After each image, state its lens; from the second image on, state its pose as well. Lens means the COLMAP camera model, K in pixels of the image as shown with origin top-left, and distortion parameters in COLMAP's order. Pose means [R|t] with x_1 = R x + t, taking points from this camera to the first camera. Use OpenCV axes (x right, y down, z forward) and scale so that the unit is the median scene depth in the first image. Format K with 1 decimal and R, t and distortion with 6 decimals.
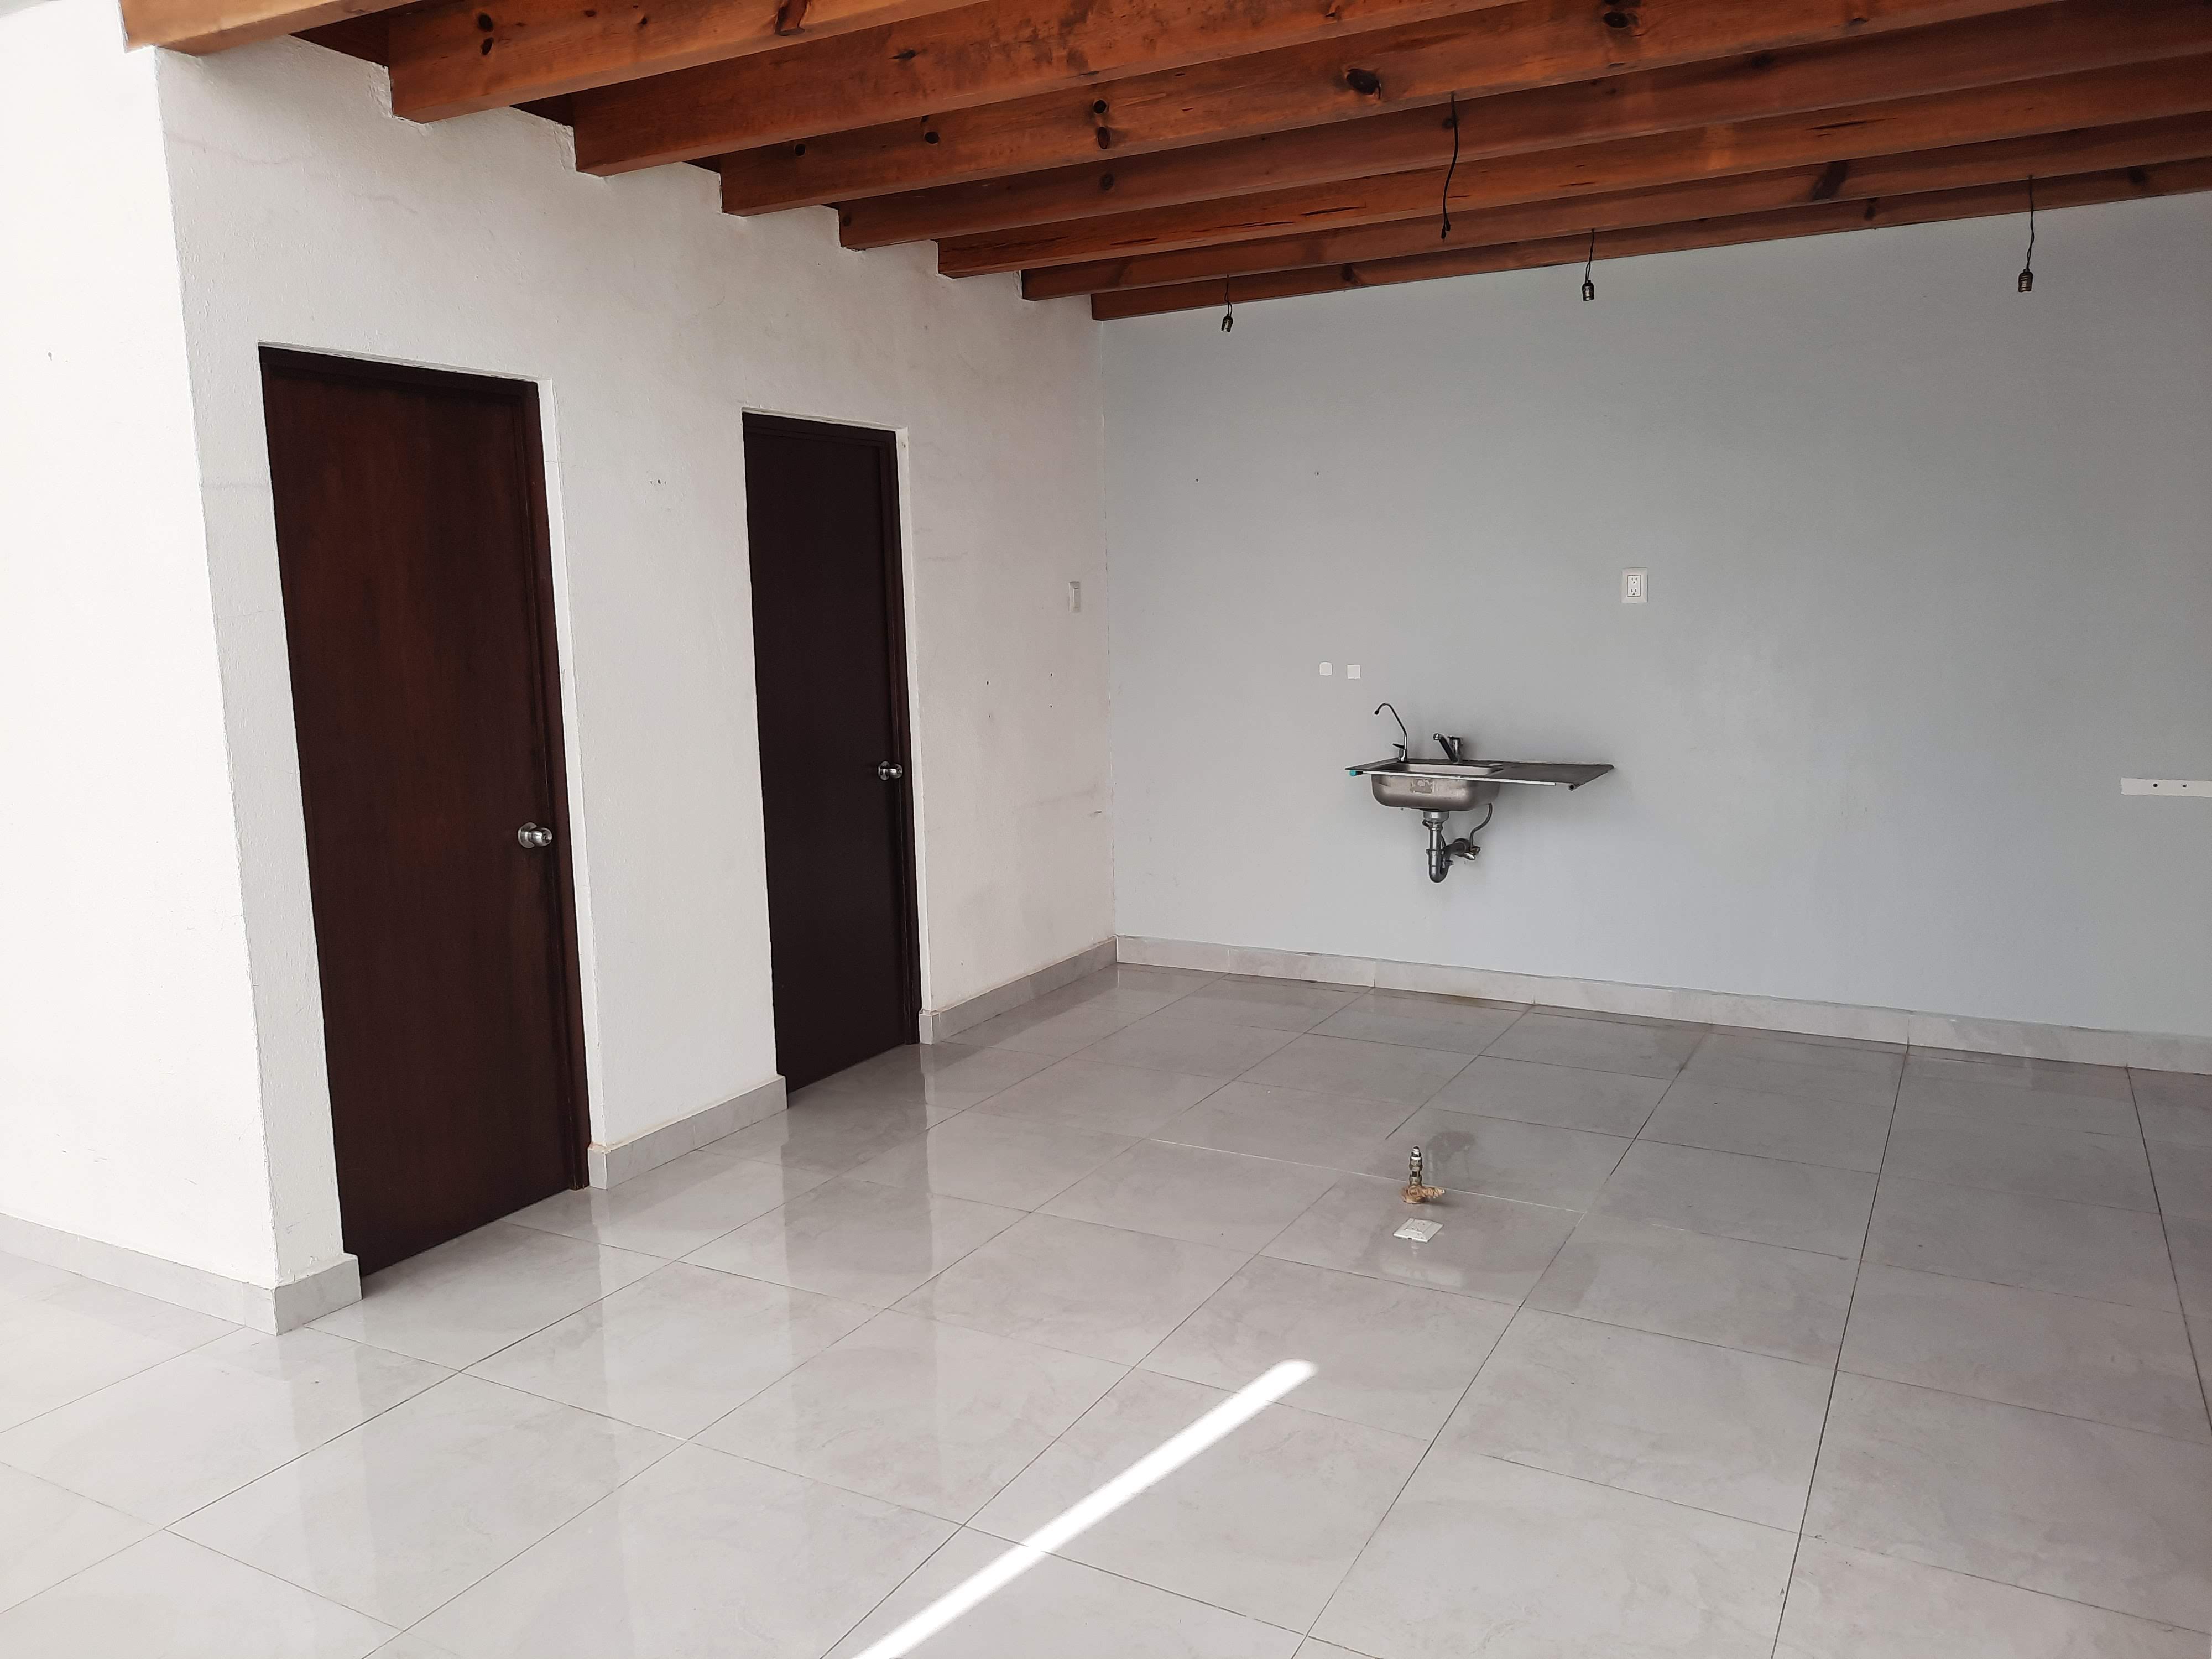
lens RADIAL K [[1627.7, 0, 1115.9], [0, 1627.7, 821.1], [0, 0, 1]] dist [0.050991, -0.047556]
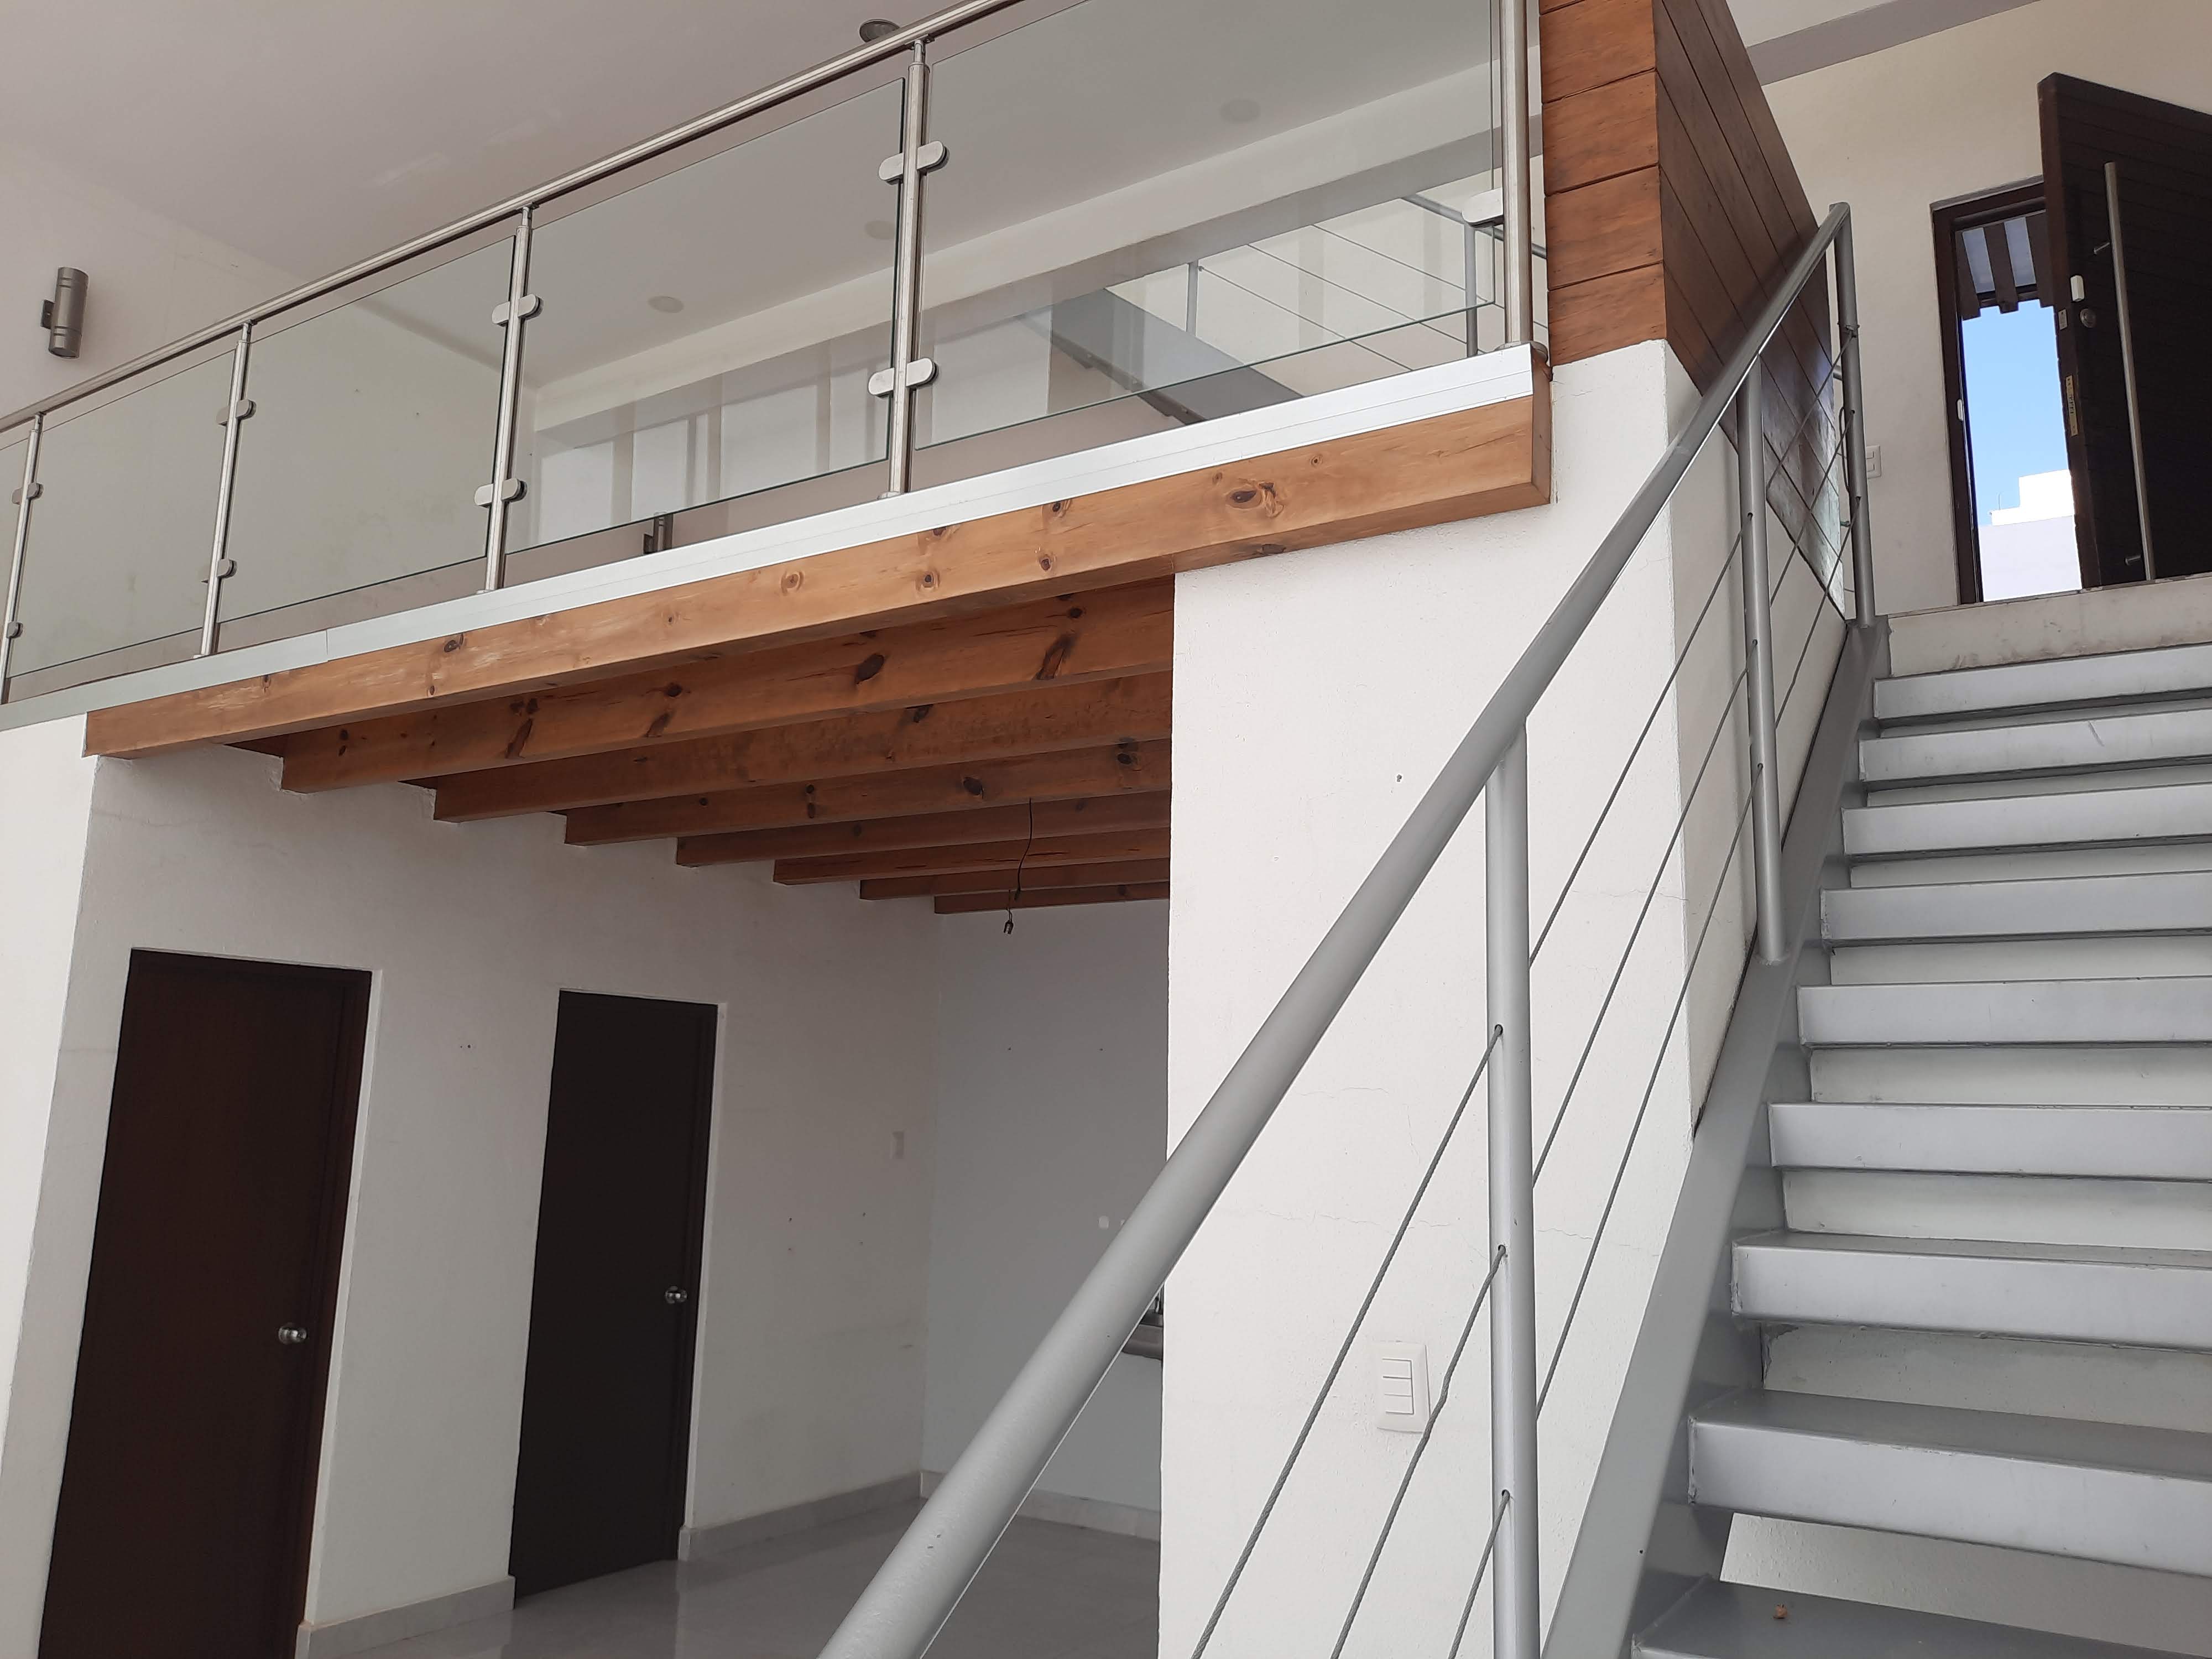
lens RADIAL K [[1627.7, 0, 1099.2], [0, 1627.7, 826.0], [0, 0, 1]] dist [0.050991, -0.047556]
pose [[0.995736, 0.033546, -0.085932, 0.271581], [-0.058860, 0.948309, -0.311843, -0.002038], [0.071029, 0.315571, 0.946240, -0.191633]]
